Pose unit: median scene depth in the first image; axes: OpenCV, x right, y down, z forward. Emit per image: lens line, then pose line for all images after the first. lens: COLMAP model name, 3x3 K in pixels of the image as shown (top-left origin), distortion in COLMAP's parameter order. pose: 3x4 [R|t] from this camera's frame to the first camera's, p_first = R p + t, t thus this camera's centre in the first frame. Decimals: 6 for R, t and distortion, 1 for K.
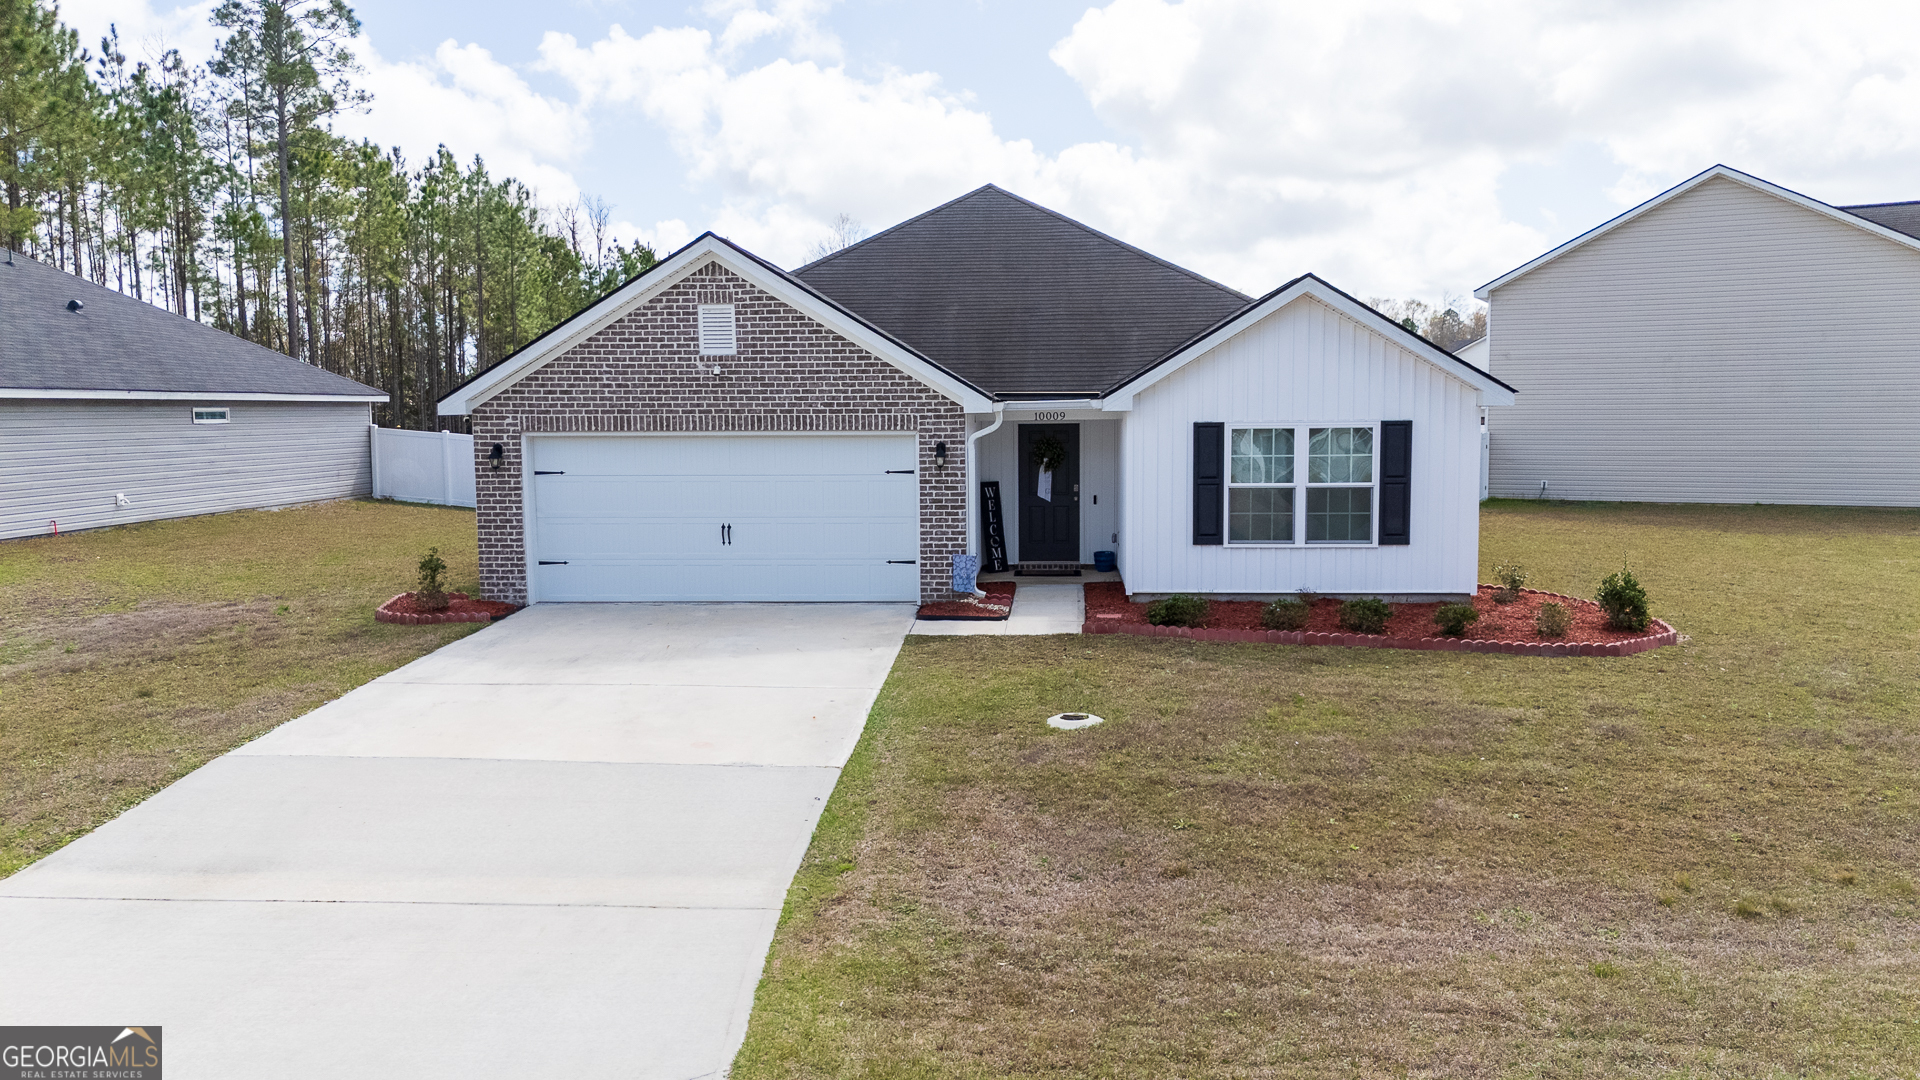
lens RADIAL K [[1424.5, 0, 960.0], [0, 1424.5, 540.0], [0, 0, 1]] dist [0.061736, -0.055327]
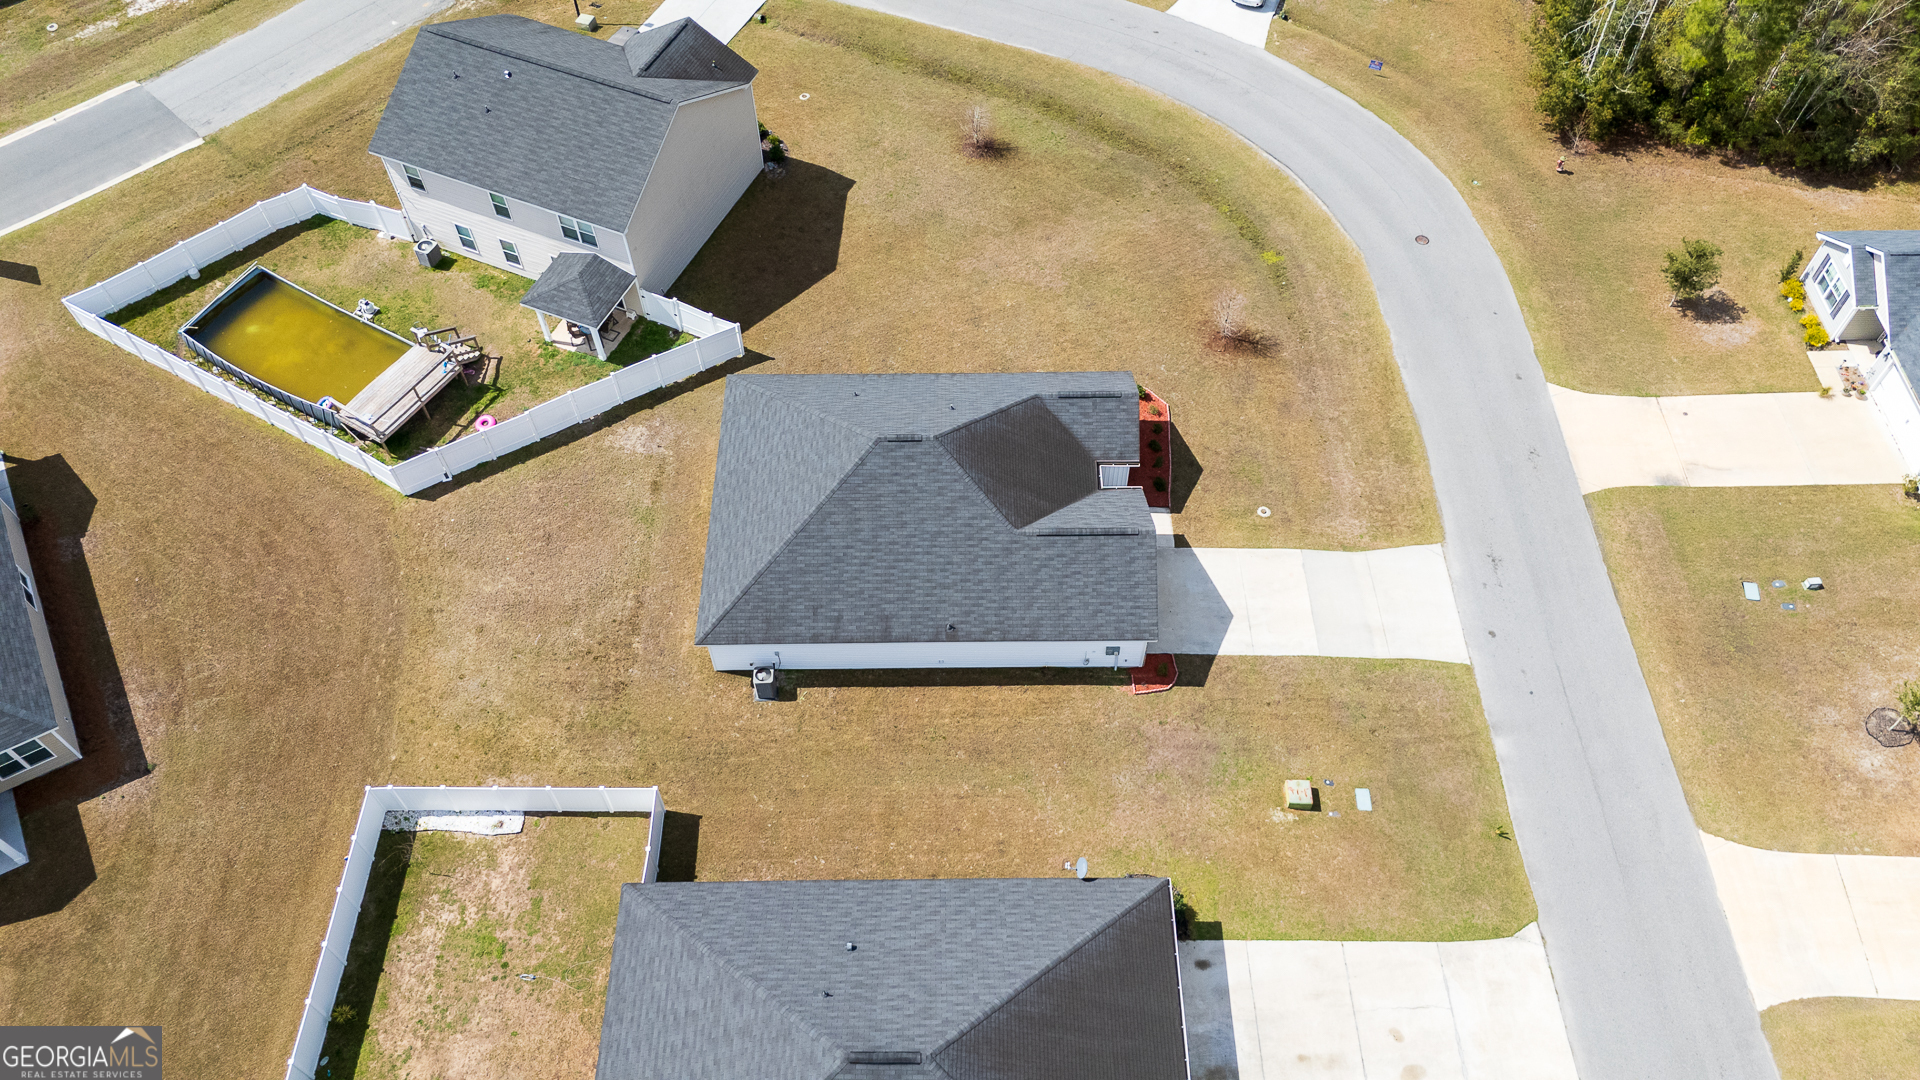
lens RADIAL K [[1424.5, 0, 960.0], [0, 1424.5, 540.0], [0, 0, 1]] dist [0.061736, -0.055327]
pose [[-0.072802, -0.806588, 0.586613, -1.901611], [0.099611, 0.579353, 0.808967, -2.641904], [-0.992360, 0.117327, 0.038167, 1.284463]]
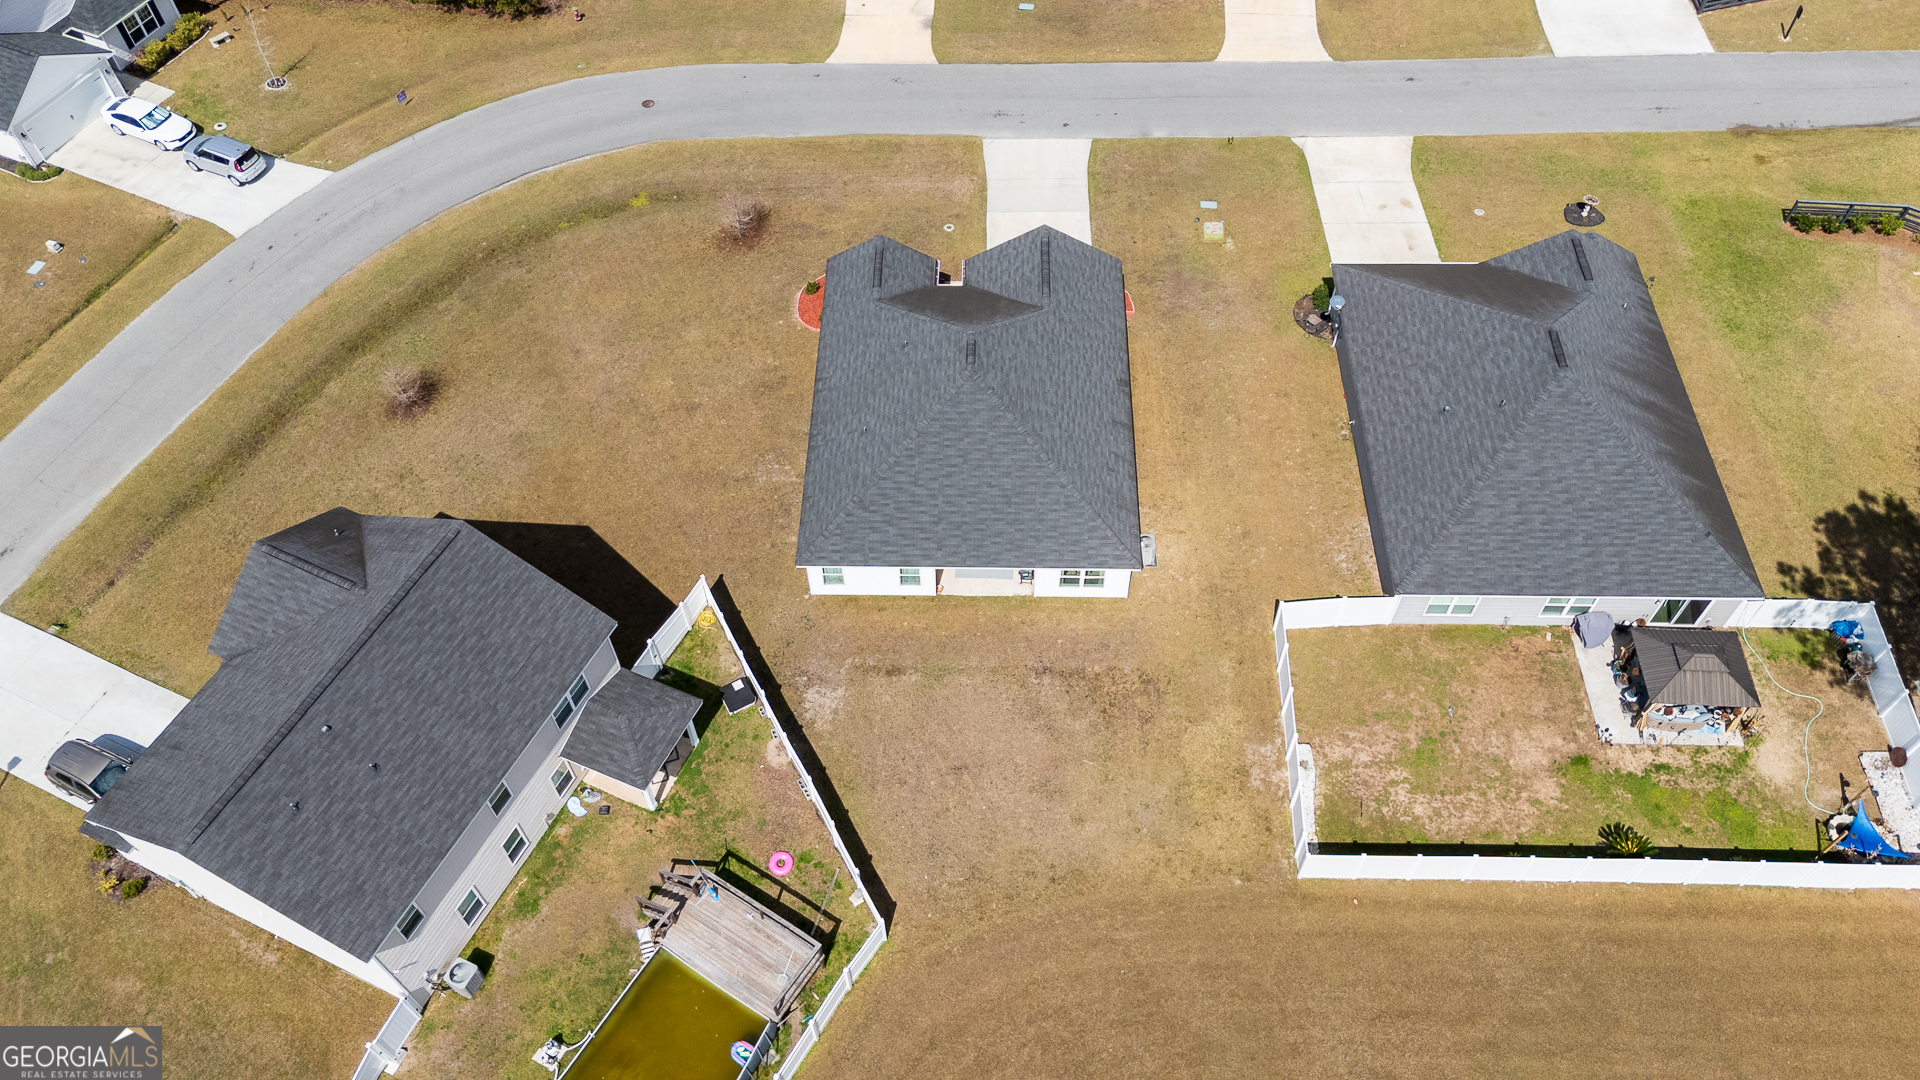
lens RADIAL K [[1393.7, 0, 958.3], [0, 1393.7, 548.0], [0, 0, 1]] dist [0.036992, -0.002673]
pose [[-0.998750, 0.048228, -0.013110, 0.124242], [0.013066, 0.505152, 0.862931, -2.794618], [0.048240, 0.861682, -0.505151, 3.416664]]
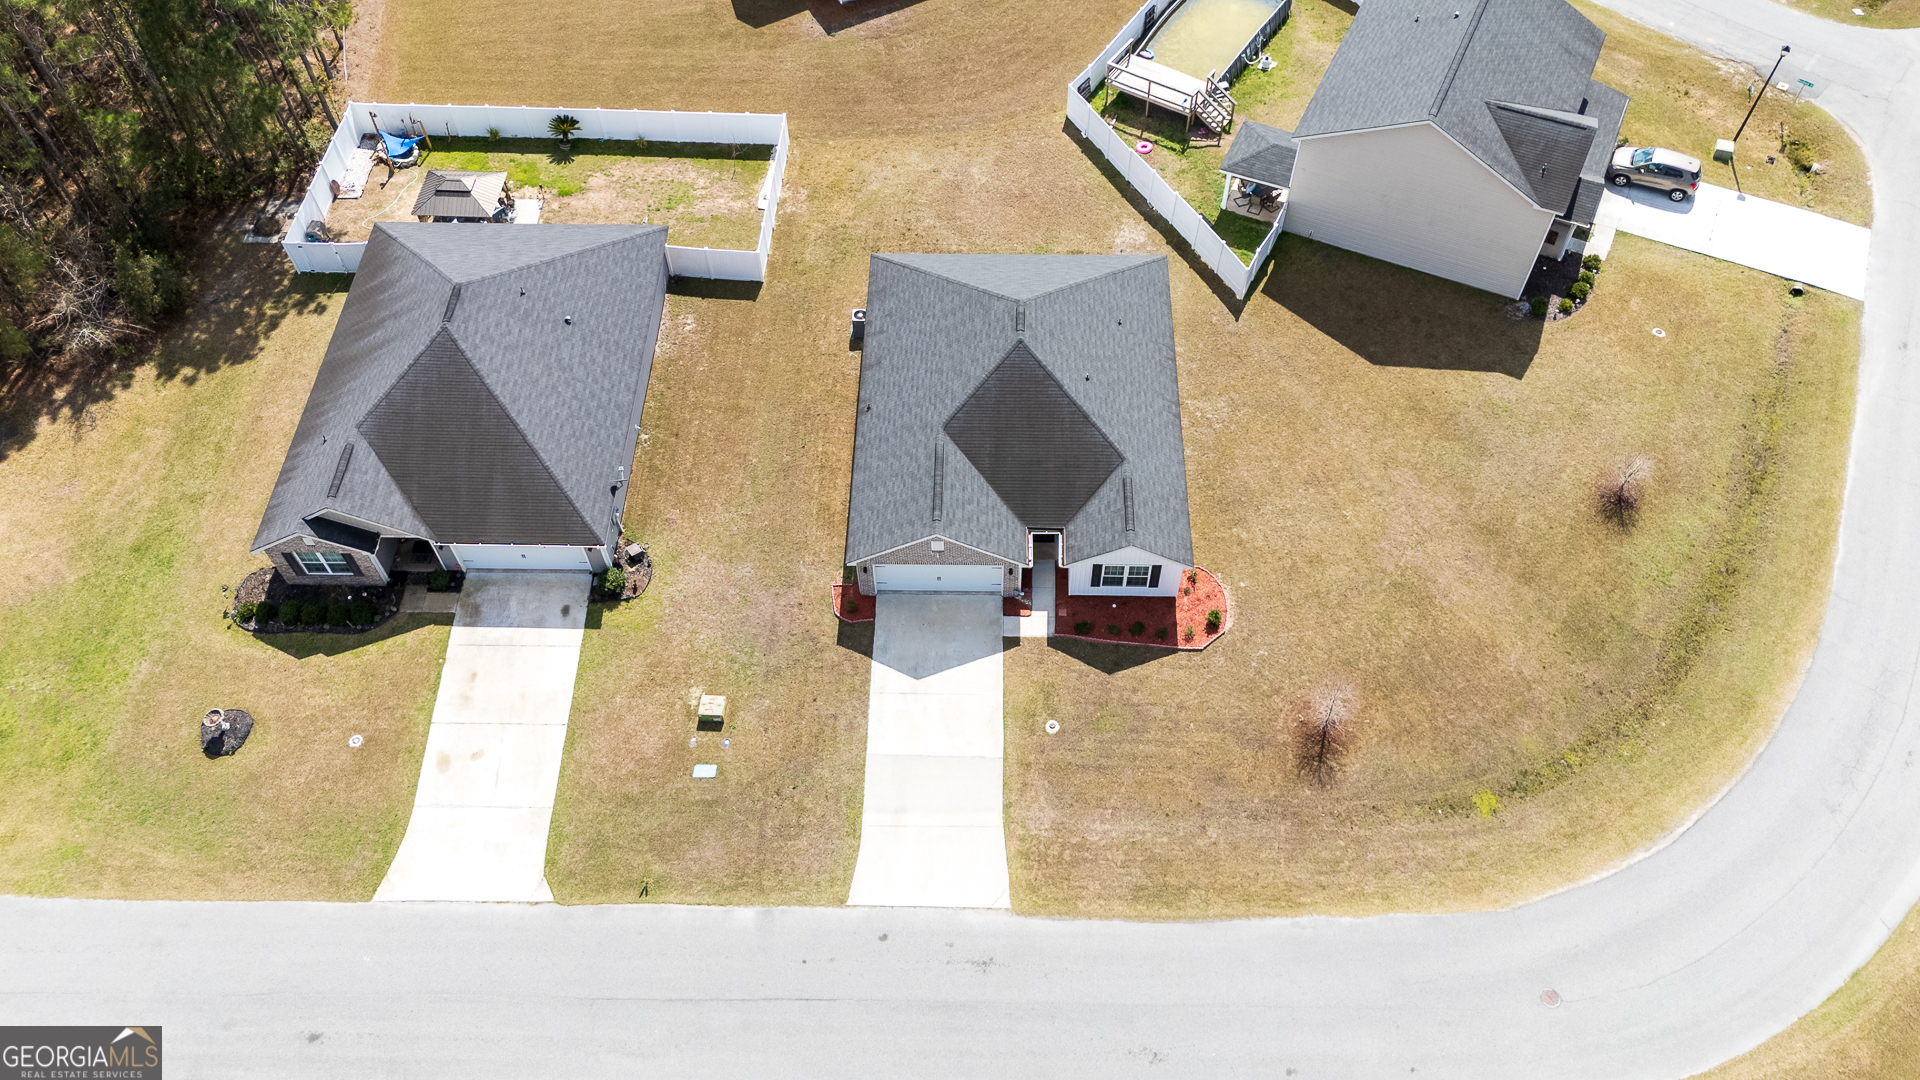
lens RADIAL K [[1411.4, 0, 960.0], [0, 1411.4, 540.0], [0, 0, 1]] dist [0.096726, -0.150833]
pose [[0.999014, -0.038865, 0.021454, -0.187584], [0.009251, 0.654915, 0.755646, -2.430180], [-0.043419, -0.754703, 0.654629, -0.951219]]
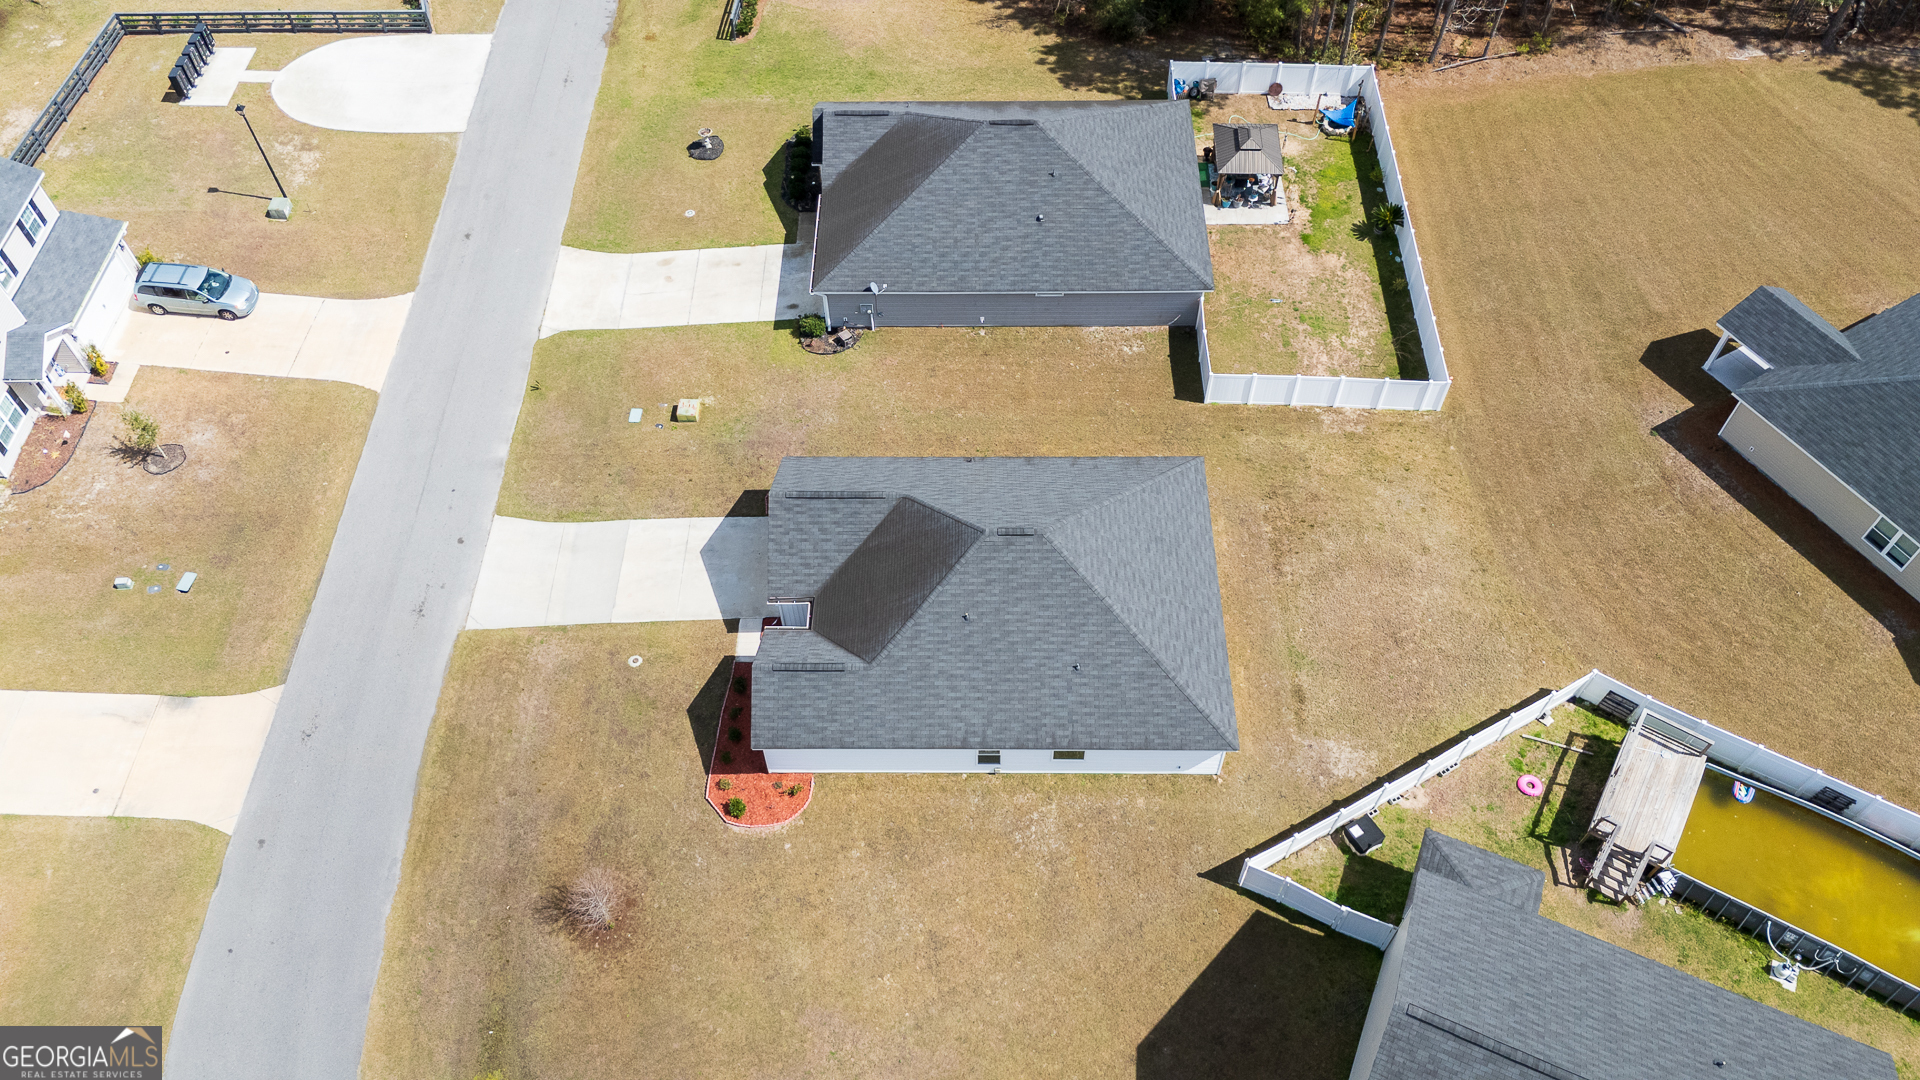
lens RADIAL K [[1424.5, 0, 960.0], [0, 1424.5, 540.0], [0, 0, 1]] dist [0.061736, -0.055327]
pose [[0.057224, 0.804923, -0.590614, 1.727186], [-0.082454, 0.593372, 0.800694, -2.624546], [0.994951, 0.002880, 0.100325, 1.090698]]
